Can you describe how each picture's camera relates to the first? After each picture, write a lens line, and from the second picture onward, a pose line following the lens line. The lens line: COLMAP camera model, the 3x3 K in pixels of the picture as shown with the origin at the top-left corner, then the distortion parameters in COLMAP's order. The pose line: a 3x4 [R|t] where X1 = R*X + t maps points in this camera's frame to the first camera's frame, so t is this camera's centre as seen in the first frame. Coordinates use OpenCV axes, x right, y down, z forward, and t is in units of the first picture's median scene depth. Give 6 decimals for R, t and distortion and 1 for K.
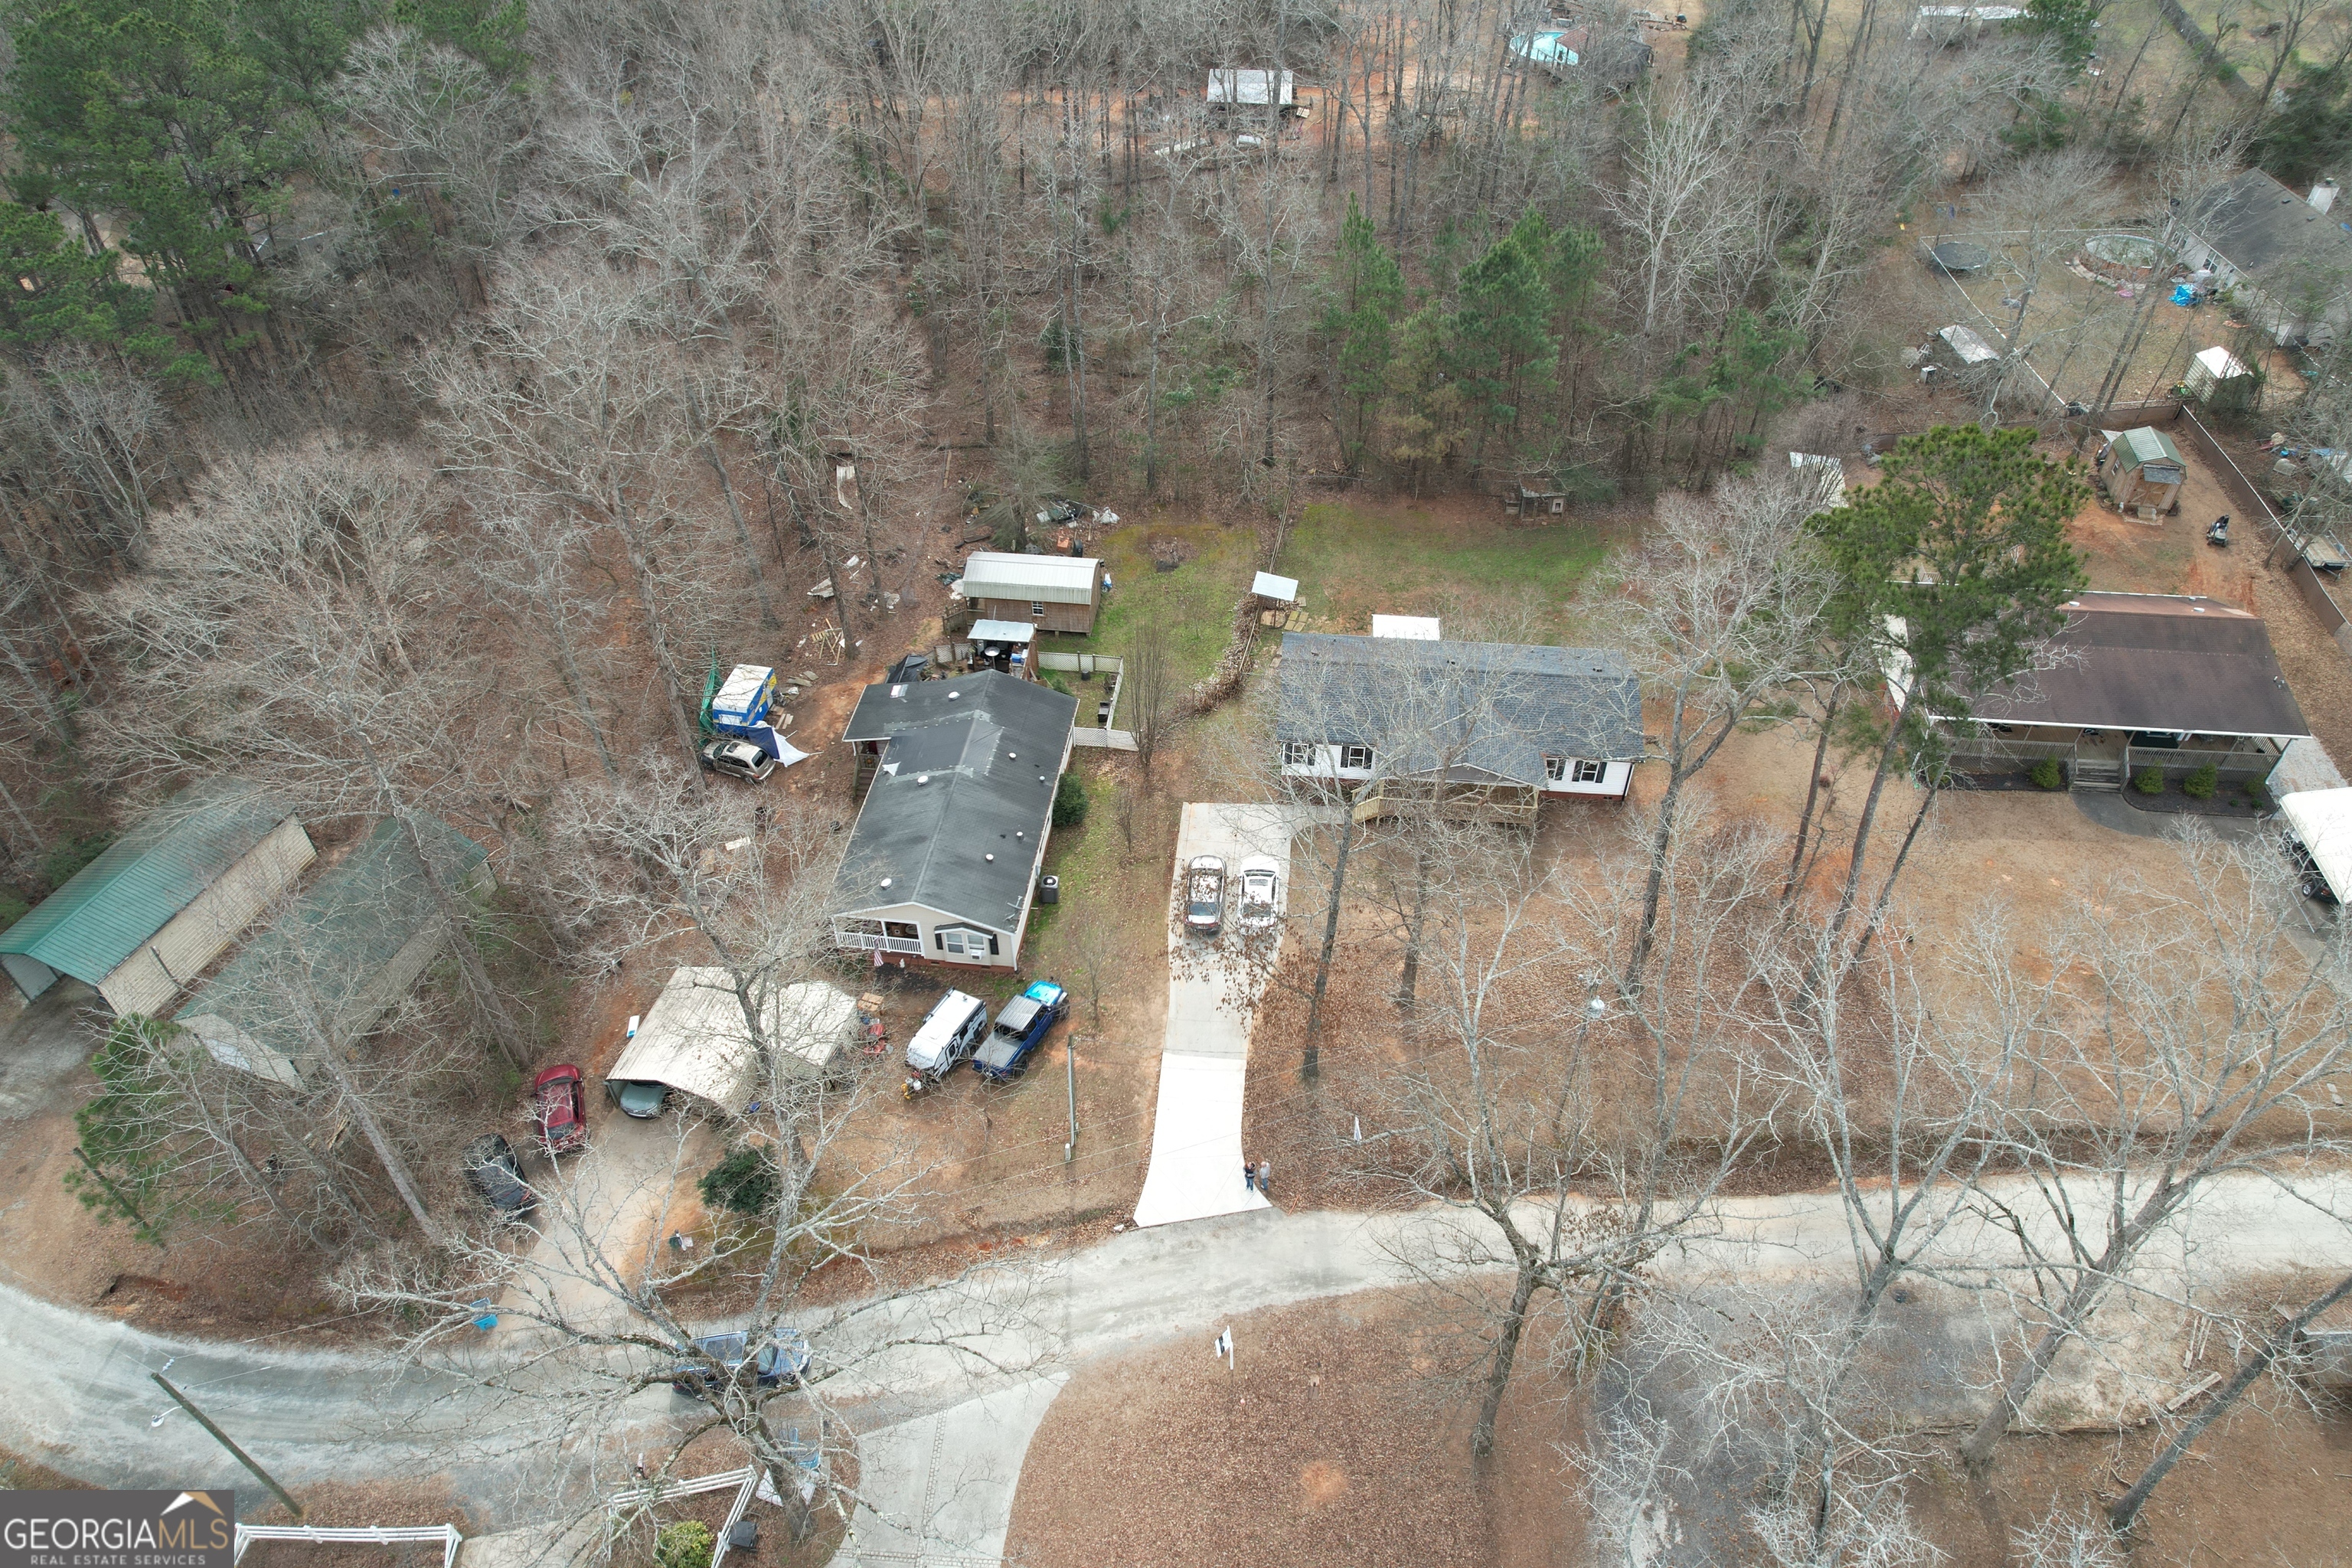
lens RADIAL K [[1496.8, 0, 1183.6], [0, 1496.8, 779.9], [0, 0, 1]] dist [-0.071637, 0.071759]
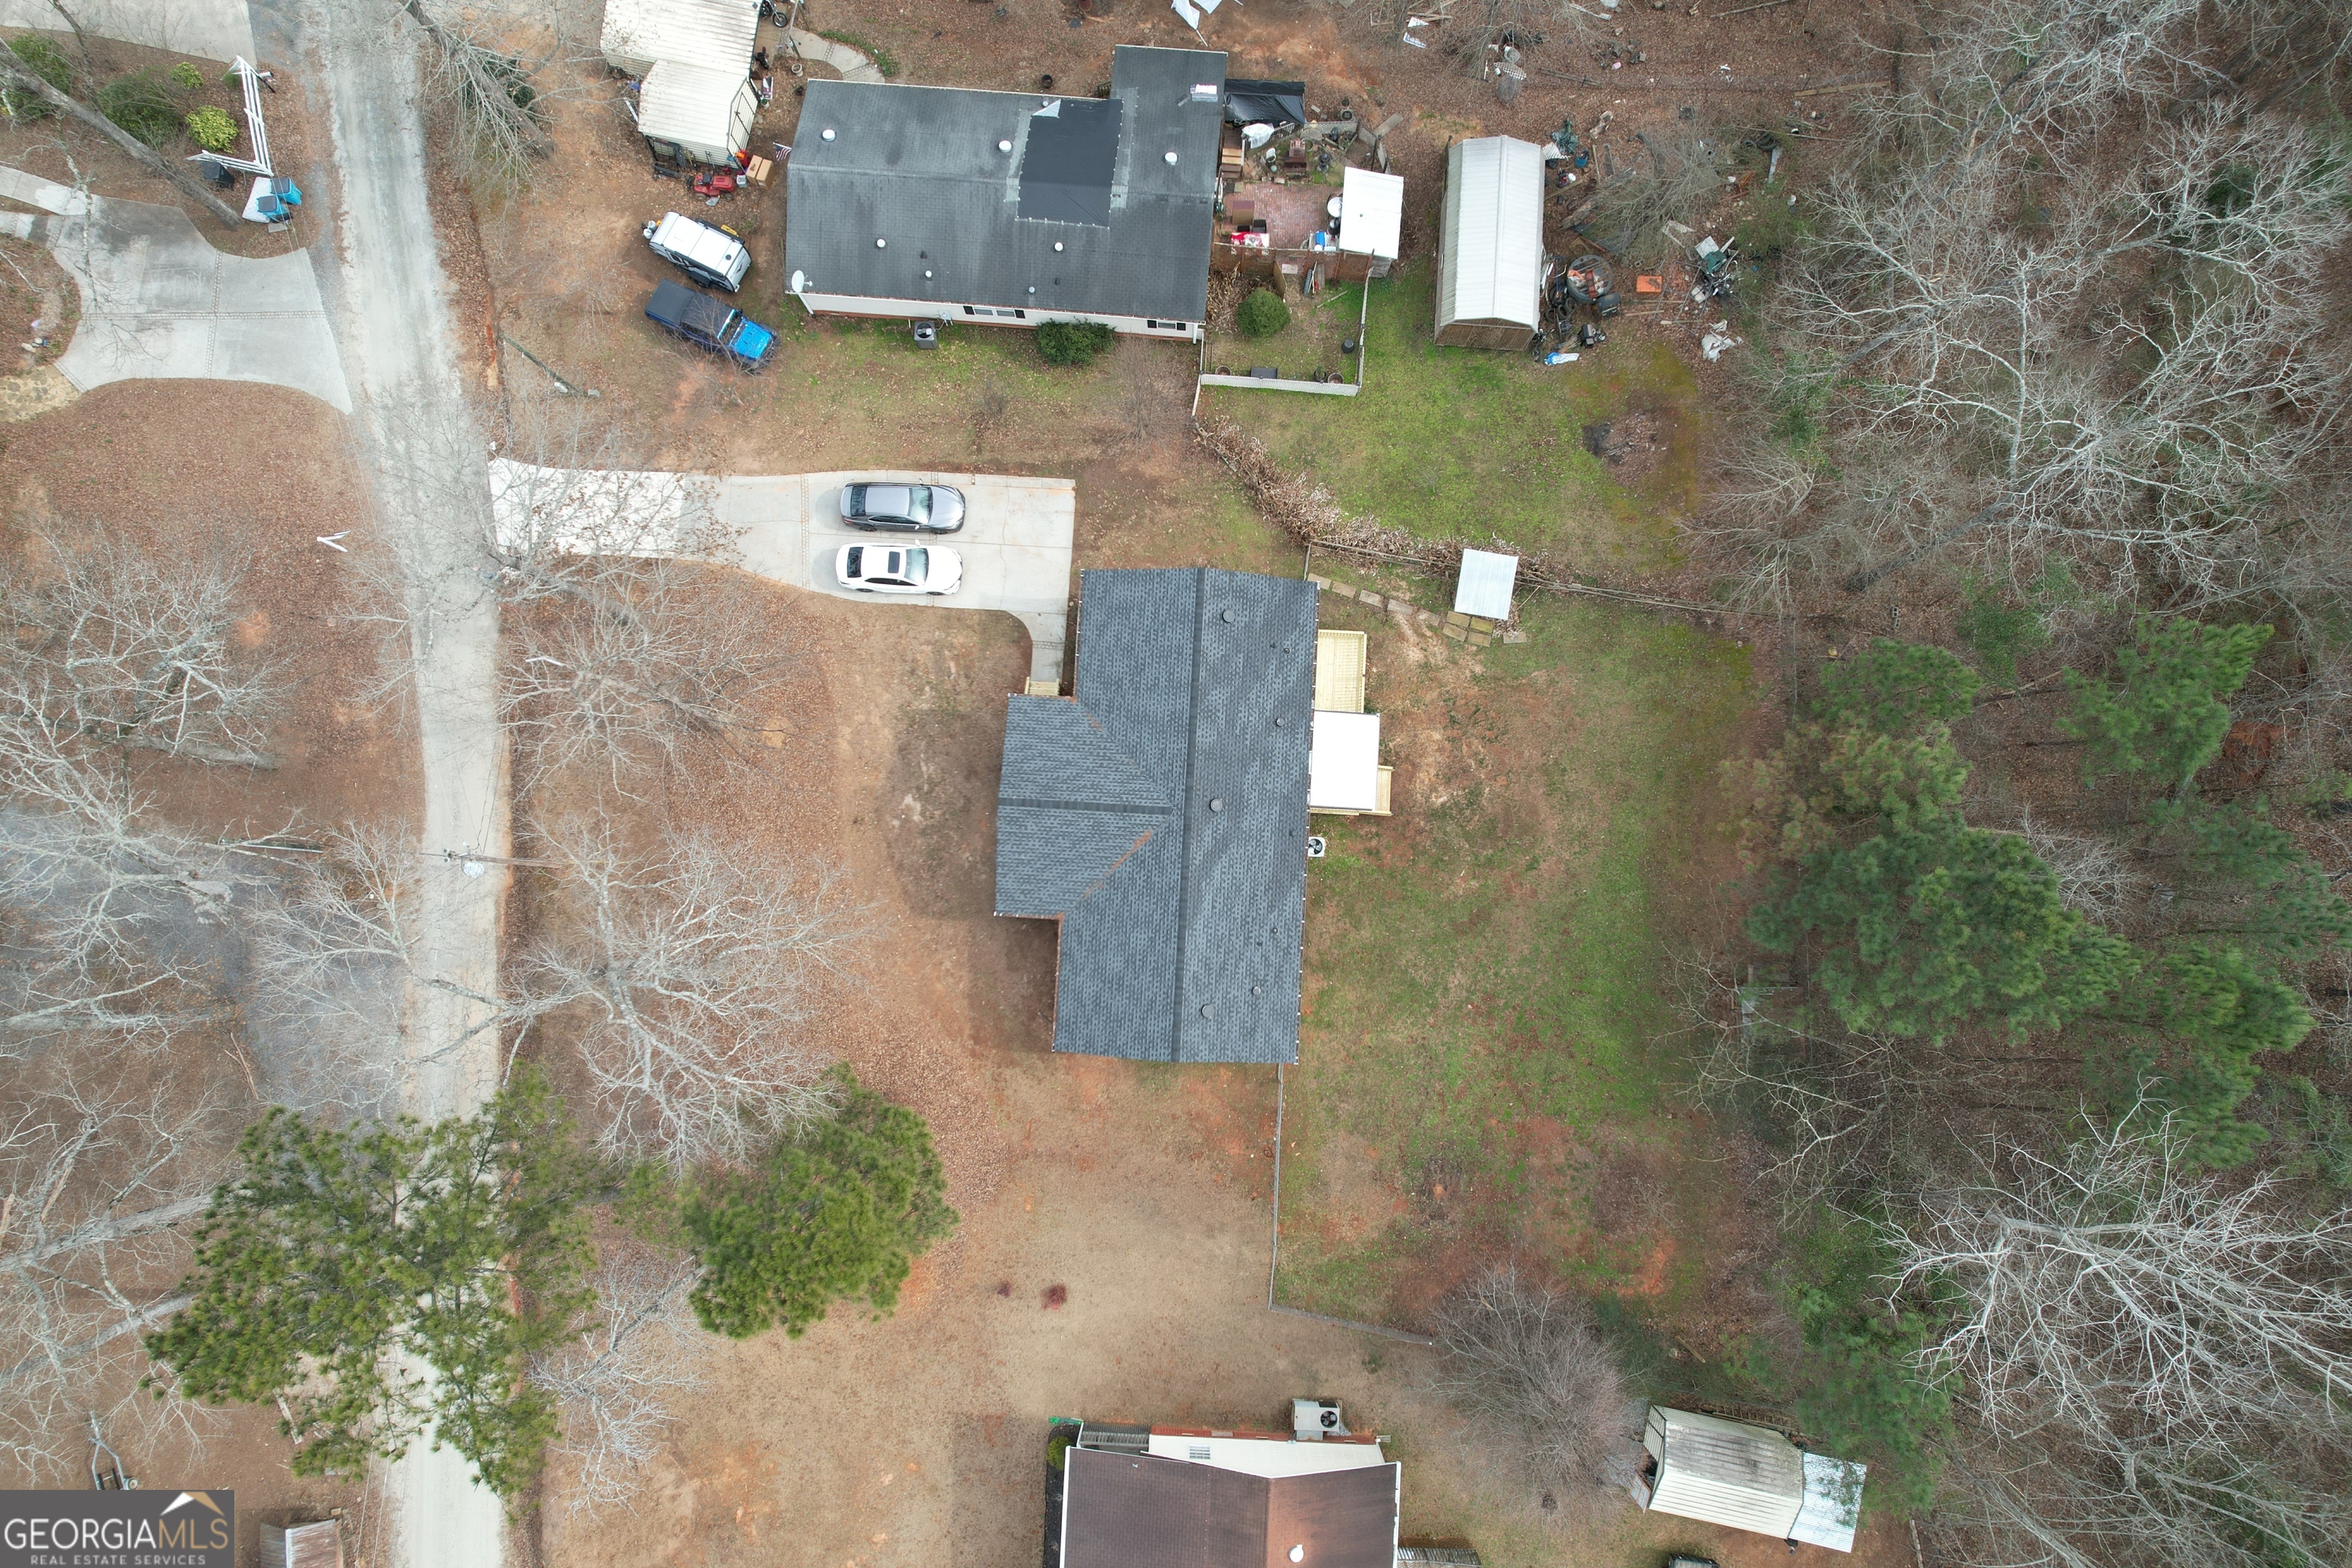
lens RADIAL K [[1496.8, 0, 1183.6], [0, 1496.8, 779.9], [0, 0, 1]] dist [-0.071637, 0.071759]
pose [[0.033020, 0.996726, -0.073809, 0.226868], [-0.670680, 0.076850, 0.737755, -0.619993], [0.741011, 0.025142, 0.671022, 0.527917]]
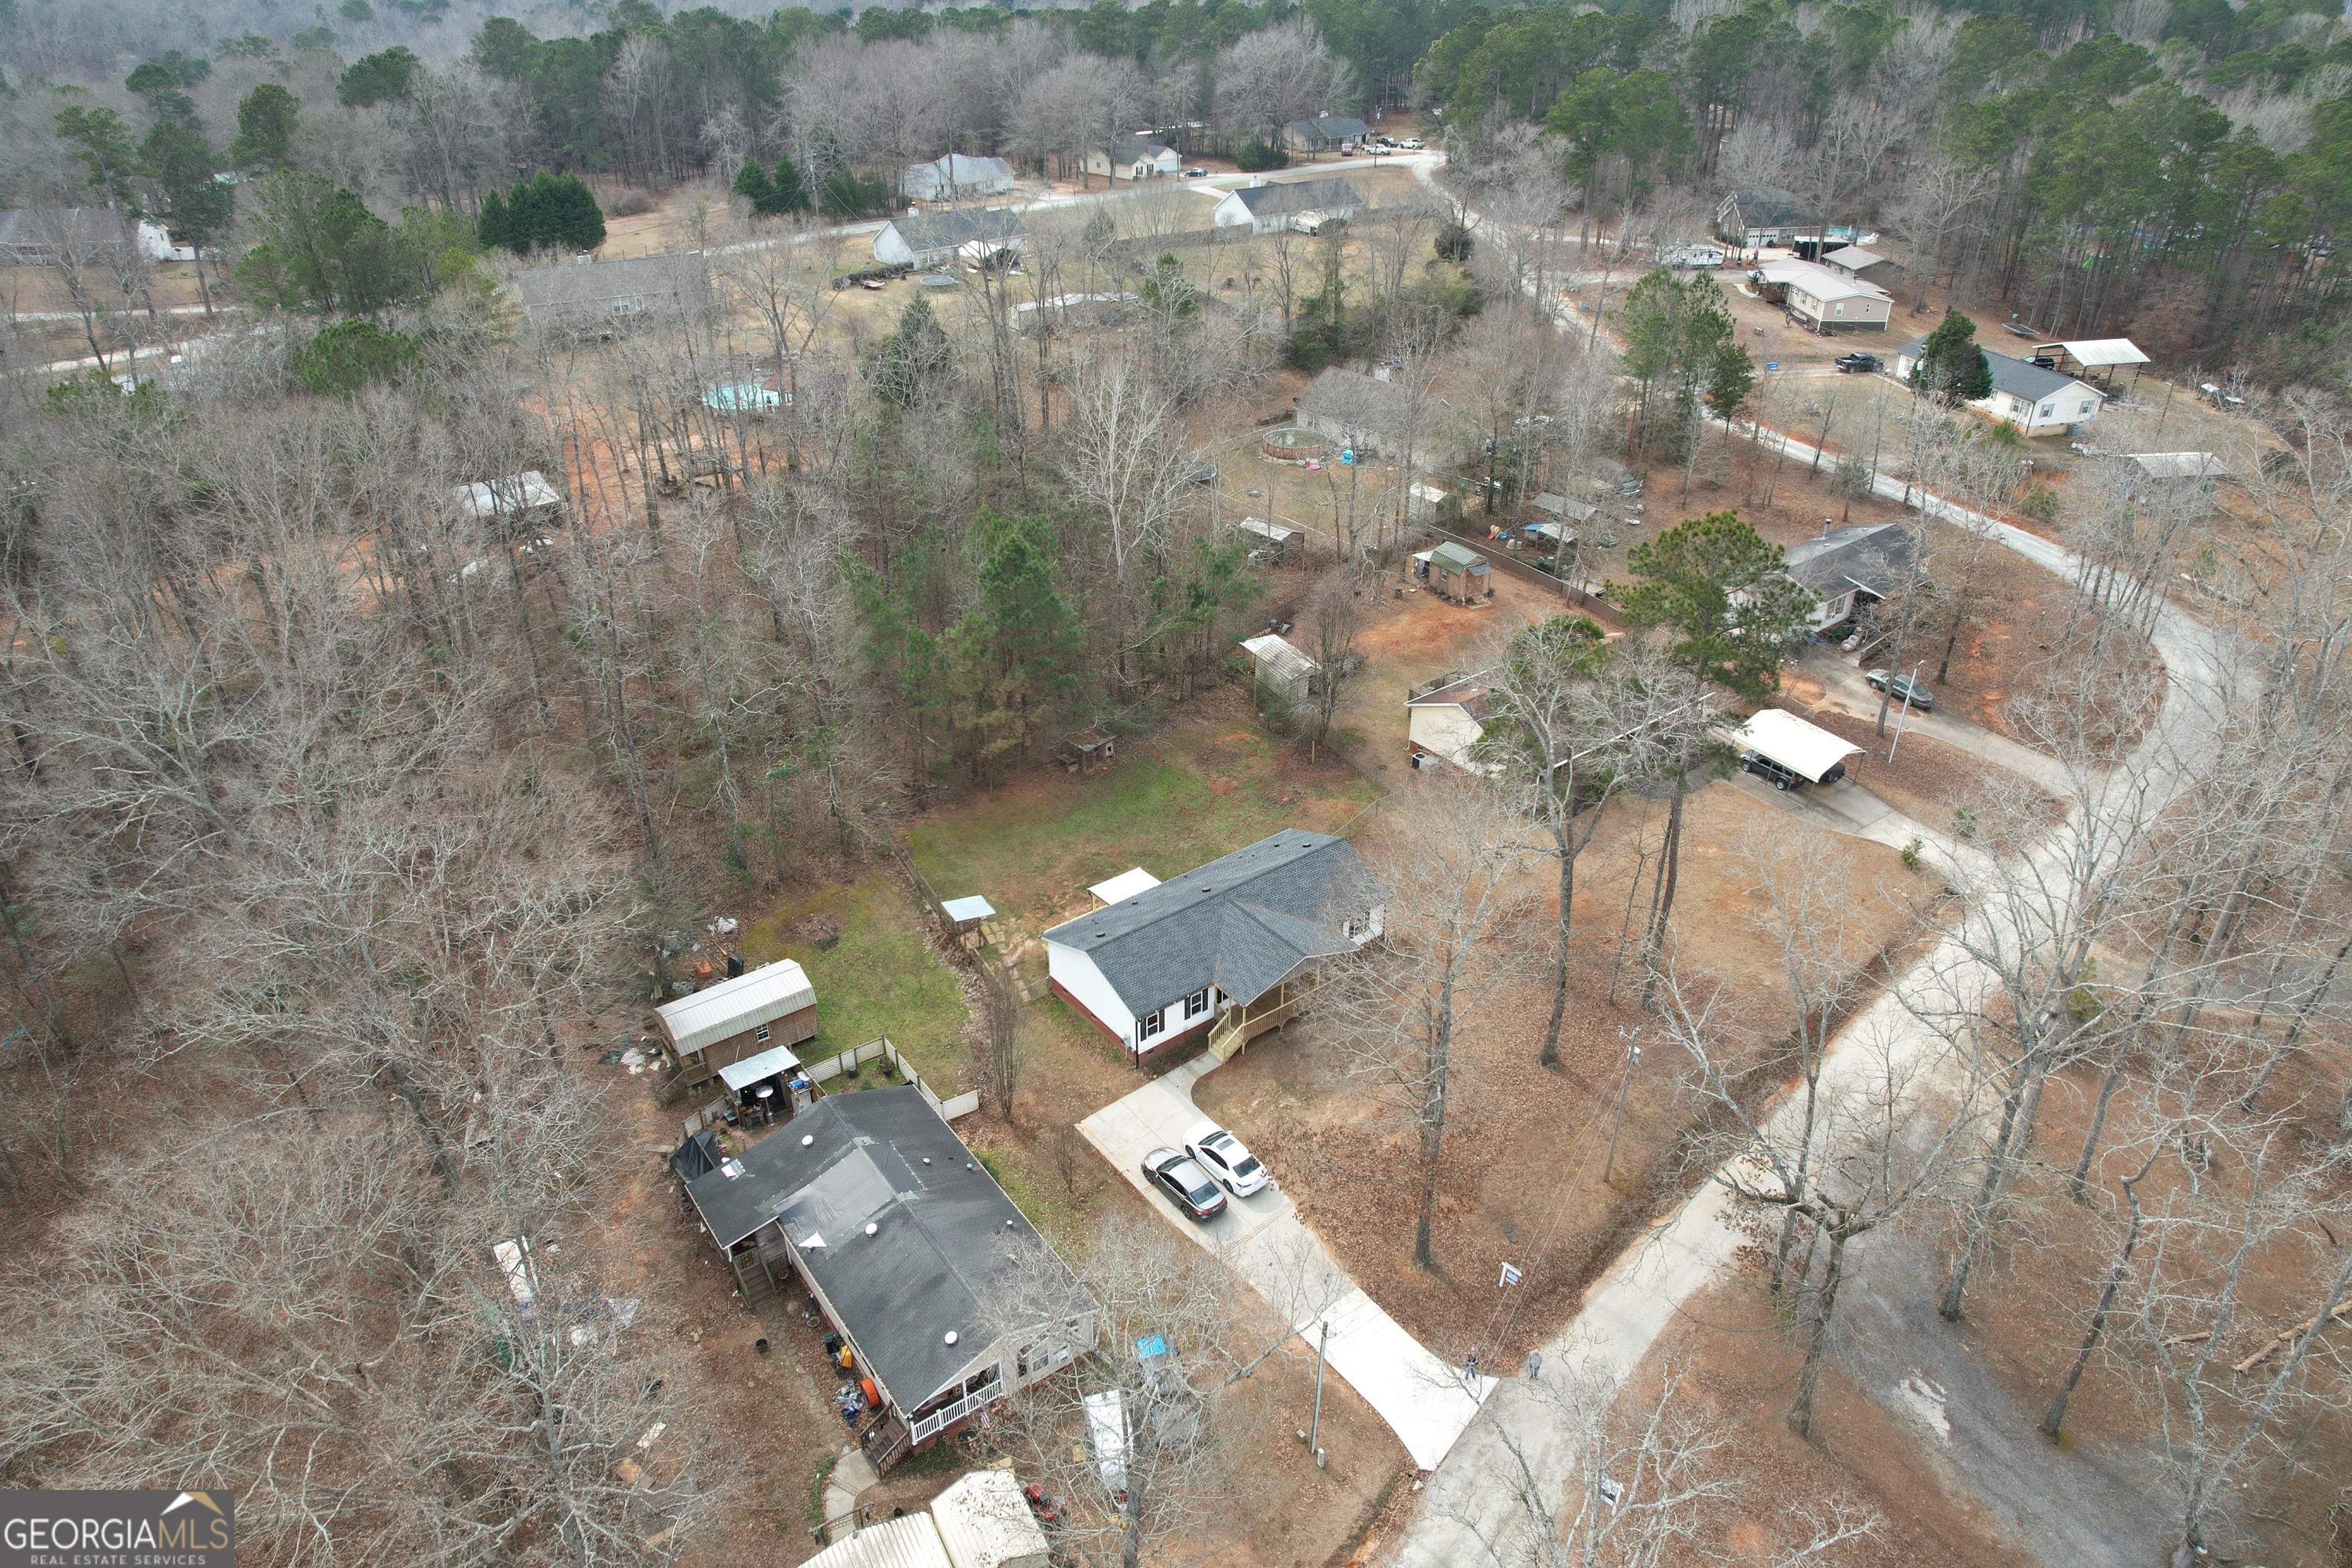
lens RADIAL K [[1496.8, 0, 1183.6], [0, 1496.8, 779.9], [0, 0, 1]] dist [-0.071637, 0.071759]
pose [[0.738783, -0.340214, 0.581768, -0.448166], [0.451072, 0.890985, -0.051772, -0.105603], [-0.500733, 0.300668, 0.811705, 0.115916]]
